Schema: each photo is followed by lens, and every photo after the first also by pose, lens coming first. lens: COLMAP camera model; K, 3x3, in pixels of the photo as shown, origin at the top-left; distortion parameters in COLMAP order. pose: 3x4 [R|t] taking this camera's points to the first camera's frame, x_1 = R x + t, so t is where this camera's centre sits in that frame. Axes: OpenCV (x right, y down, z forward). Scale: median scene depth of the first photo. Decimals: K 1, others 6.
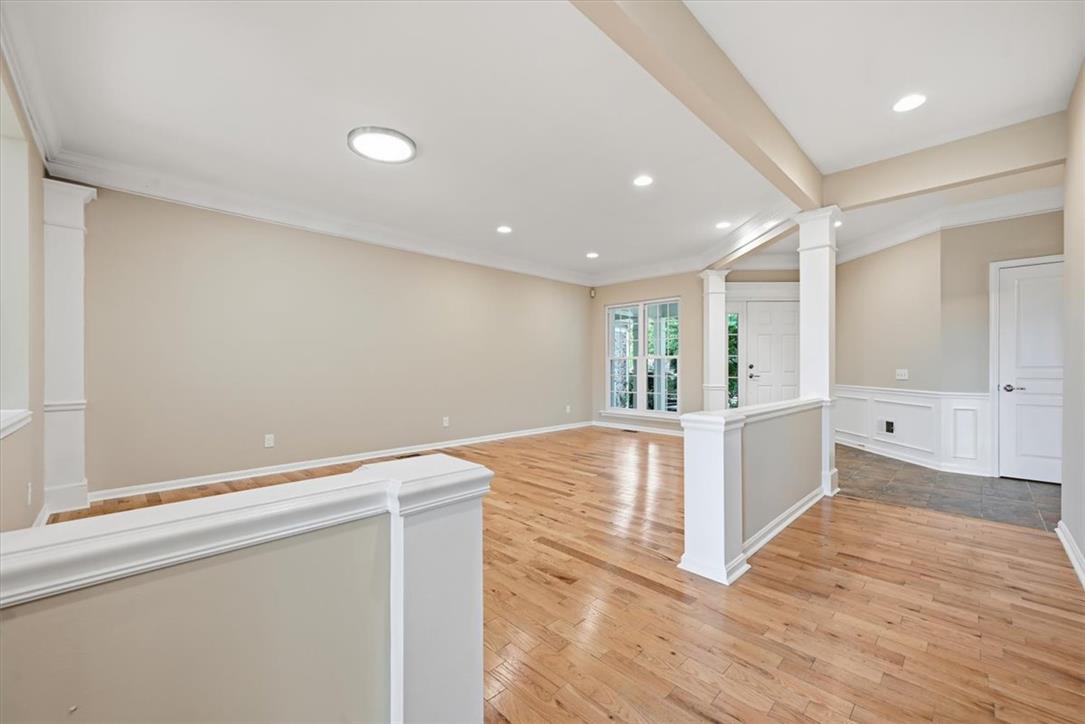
lens RADIAL K [[432.9, 0, 544.8], [0, 432.9, 366.6], [0, 0, 1]] dist [-0.000647, 0.000123]
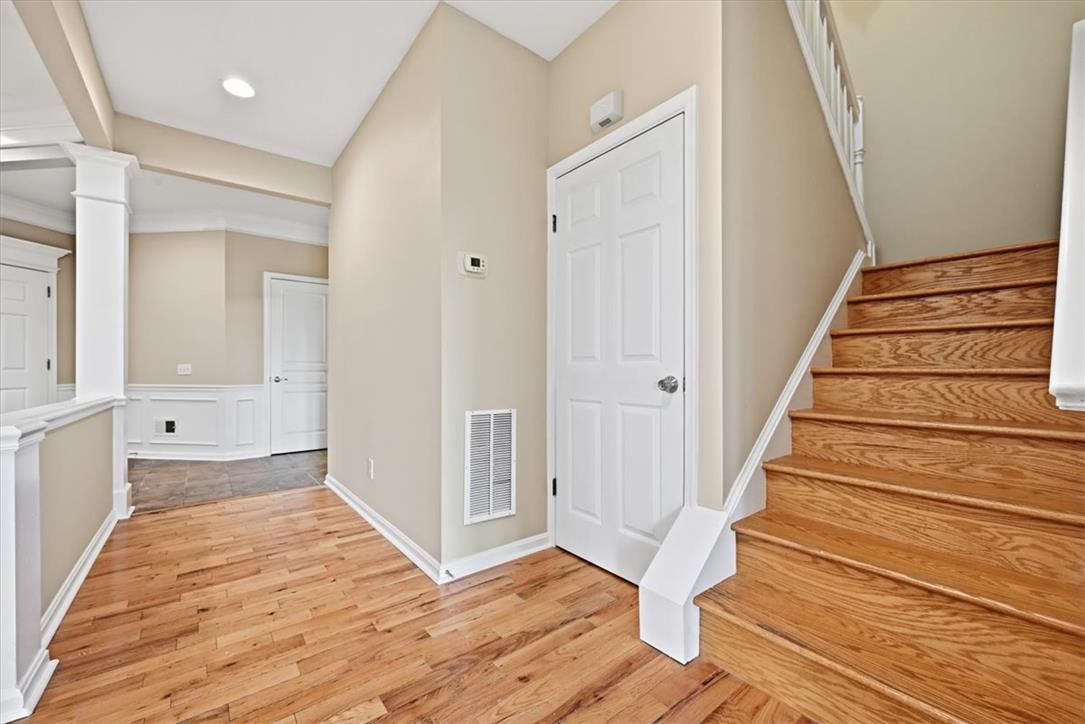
lens RADIAL K [[432.9, 0, 544.8], [0, 432.9, 366.6], [0, 0, 1]] dist [-0.000647, 0.000123]
pose [[0.110755, 0.004502, 0.993838, -0.066569], [0.003194, 0.999983, -0.004886, 0.037687], [-0.993843, 0.003715, 0.110739, 0.212371]]
